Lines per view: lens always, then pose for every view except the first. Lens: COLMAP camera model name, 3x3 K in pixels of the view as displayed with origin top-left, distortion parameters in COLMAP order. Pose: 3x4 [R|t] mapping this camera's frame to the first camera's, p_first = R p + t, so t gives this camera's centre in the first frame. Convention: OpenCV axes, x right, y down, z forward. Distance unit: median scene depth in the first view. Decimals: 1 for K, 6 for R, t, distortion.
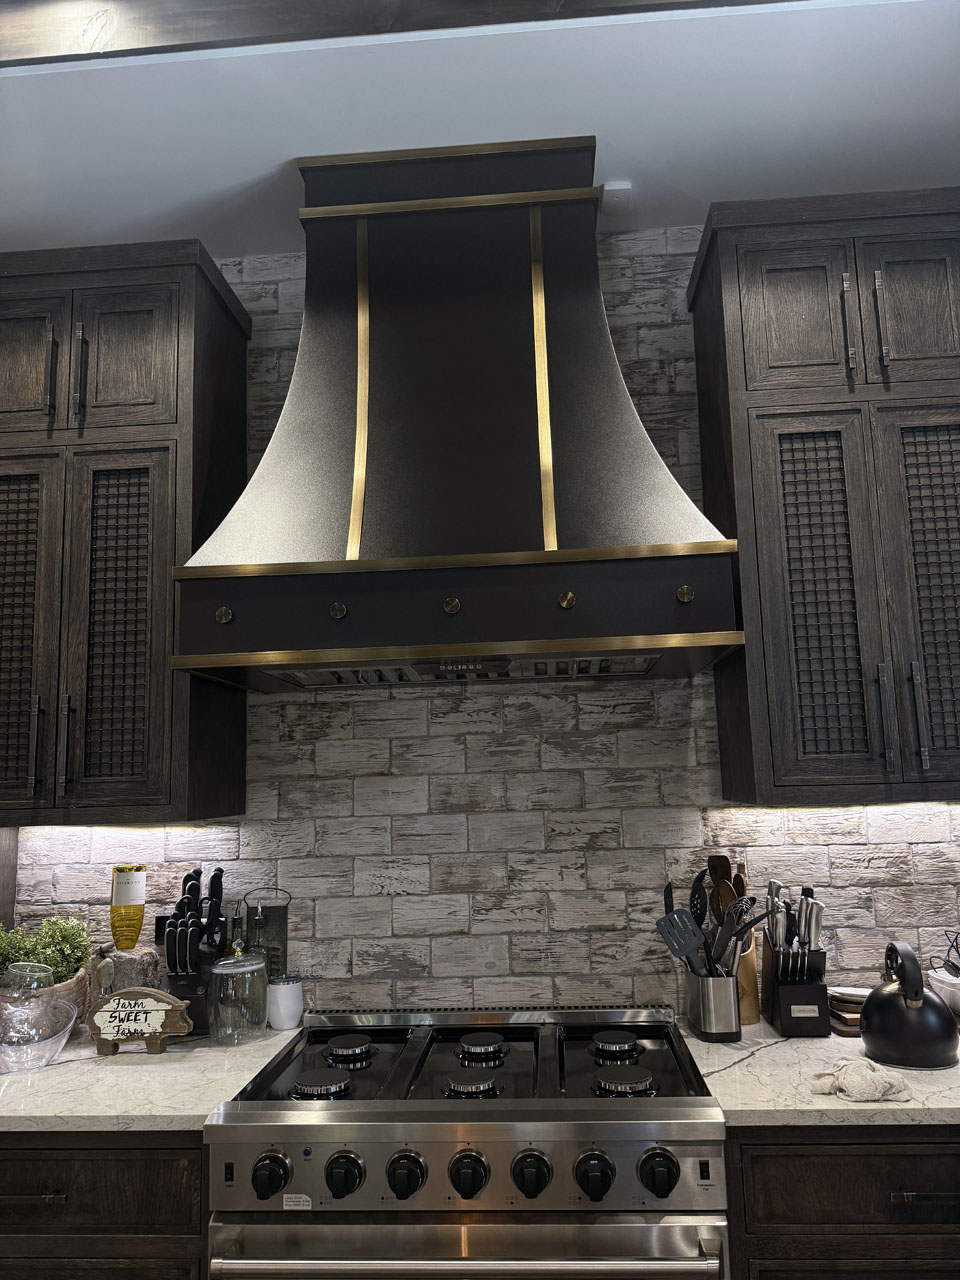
lens RADIAL K [[894.9, 0, 484.6], [0, 894.9, 643.8], [0, 0, 1]] dist [0.008821, -0.021186]
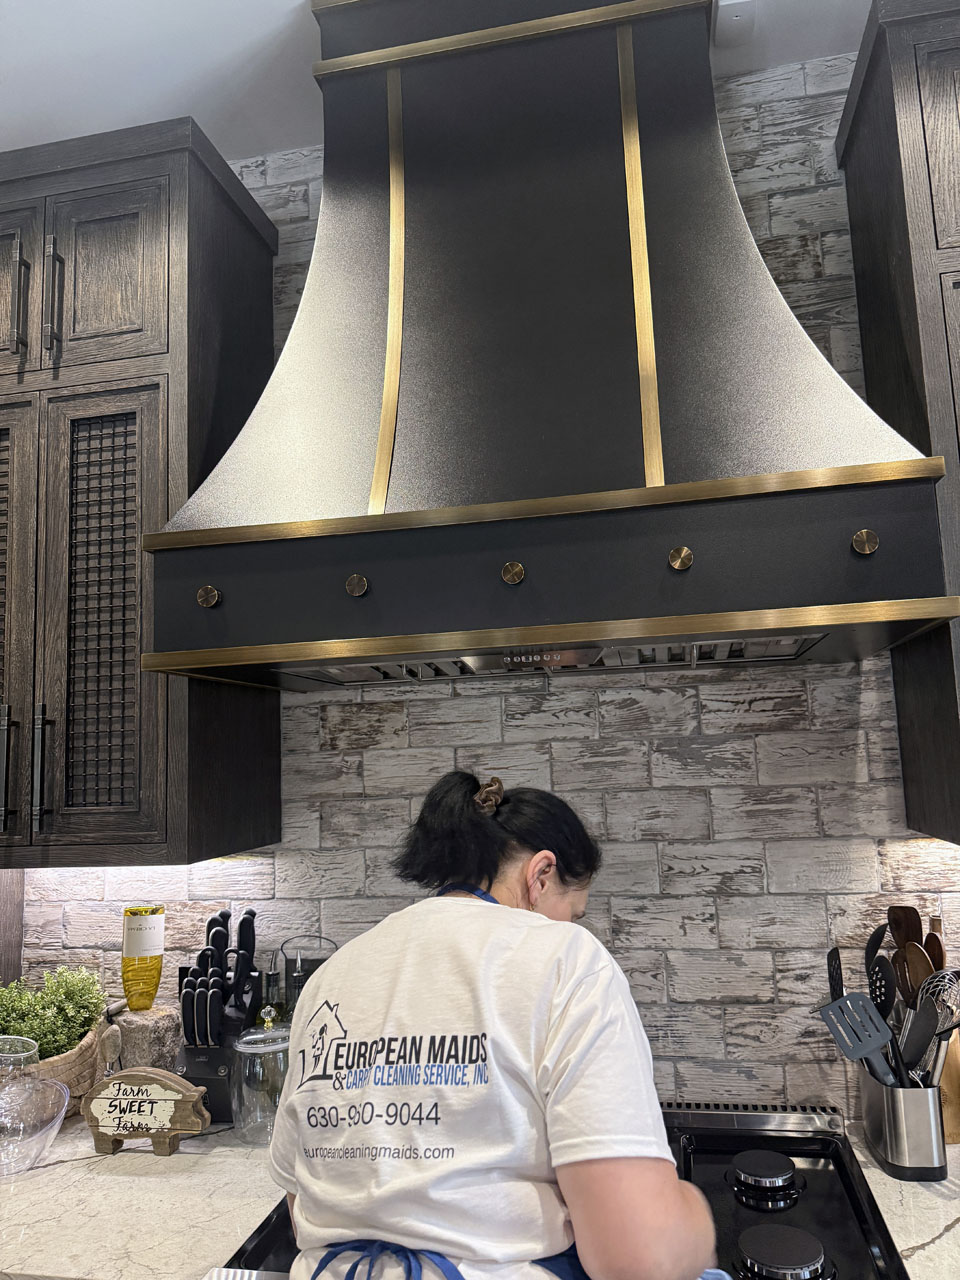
lens RADIAL K [[894.9, 0, 486.8], [0, 894.9, 641.5], [0, 0, 1]] dist [0.008821, -0.021186]
pose [[0.991686, -0.026056, -0.126013, 0.023797], [0.029588, 0.999218, 0.026244, -0.006271], [0.125230, -0.029754, 0.991681, 0.243468]]
